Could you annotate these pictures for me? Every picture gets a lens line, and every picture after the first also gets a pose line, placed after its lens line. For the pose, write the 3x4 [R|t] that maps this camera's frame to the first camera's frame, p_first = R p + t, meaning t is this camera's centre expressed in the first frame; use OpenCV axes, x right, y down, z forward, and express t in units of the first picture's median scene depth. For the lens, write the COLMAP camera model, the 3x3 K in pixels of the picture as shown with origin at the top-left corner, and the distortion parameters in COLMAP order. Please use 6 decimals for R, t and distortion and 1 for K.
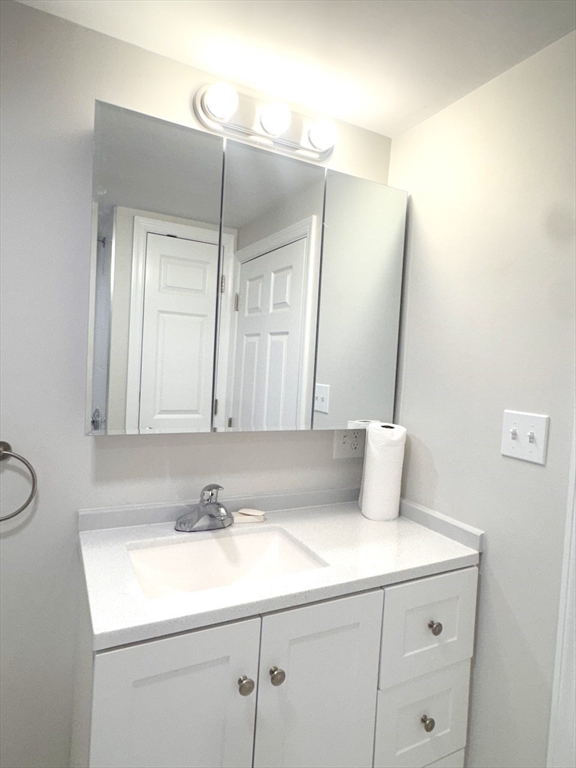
lens RADIAL K [[453.6, 0, 288.5], [0, 453.6, 380.1], [0, 0, 1]] dist [0.001296, 0.002236]
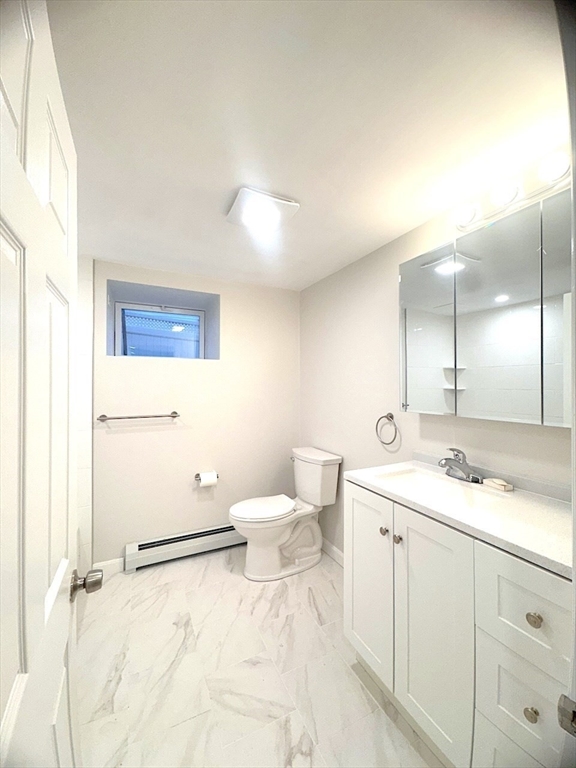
lens RADIAL K [[305.9, 0, 281.9], [0, 305.9, 383.5], [0, 0, 1]] dist [-0.001208, 0.000838]
pose [[-0.038036, -0.059609, -0.997497, 0.895958], [-0.044142, 0.997345, -0.057916, 0.082717], [0.998301, 0.041829, -0.040567, 0.392737]]
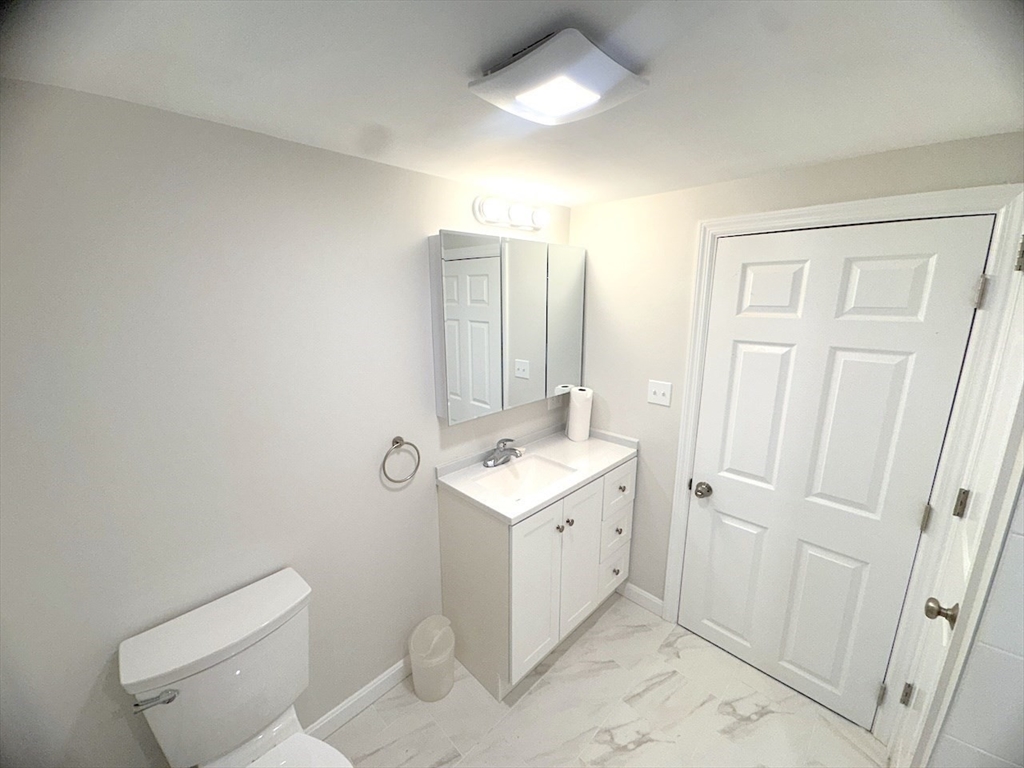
lens RADIAL K [[407.9, 0, 505.7], [0, 407.9, 384.9], [0, 0, 1]] dist [-0.001208, 0.000838]
pose [[0.954117, -0.125361, 0.271928, -0.543513], [0.070172, 0.976464, 0.203945, -0.287040], [-0.291094, -0.175506, 0.940458, -0.442632]]
